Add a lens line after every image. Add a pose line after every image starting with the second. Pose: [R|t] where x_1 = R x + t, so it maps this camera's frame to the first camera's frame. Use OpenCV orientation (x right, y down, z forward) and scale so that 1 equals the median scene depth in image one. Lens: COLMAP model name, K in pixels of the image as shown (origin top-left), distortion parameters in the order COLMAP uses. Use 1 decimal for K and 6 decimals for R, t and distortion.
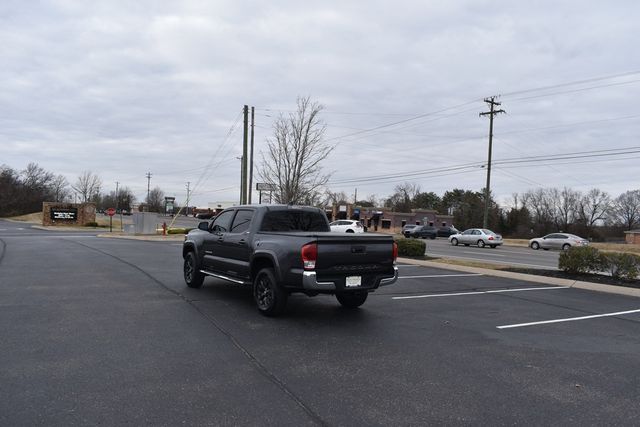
lens RADIAL K [[507.9, 0, 320.0], [0, 507.9, 213.5], [0, 0, 1]] dist [-0.050885, 0.005898]
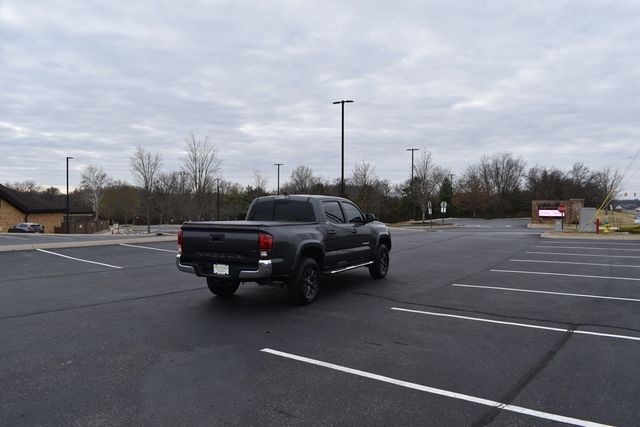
lens RADIAL K [[494.7, 0, 319.6], [0, 494.7, 198.3], [0, 0, 1]] dist [-0.095765, 0.005246]
pose [[0.458329, -0.039950, -0.887884, 0.278410], [0.015062, 0.999195, -0.037184, 0.009041], [0.888655, 0.003669, 0.458562, 0.199151]]
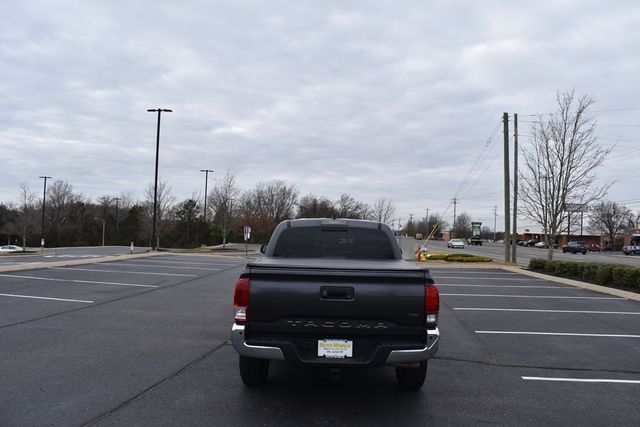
lens RADIAL K [[505.5, 0, 317.0], [0, 505.5, 217.1], [0, 0, 1]] dist [-0.089272, -0.001642]
pose [[0.817007, -0.027344, -0.575979, 0.101387], [0.002277, 0.999020, -0.044197, 0.003802], [0.576623, 0.034798, 0.816269, 0.146045]]
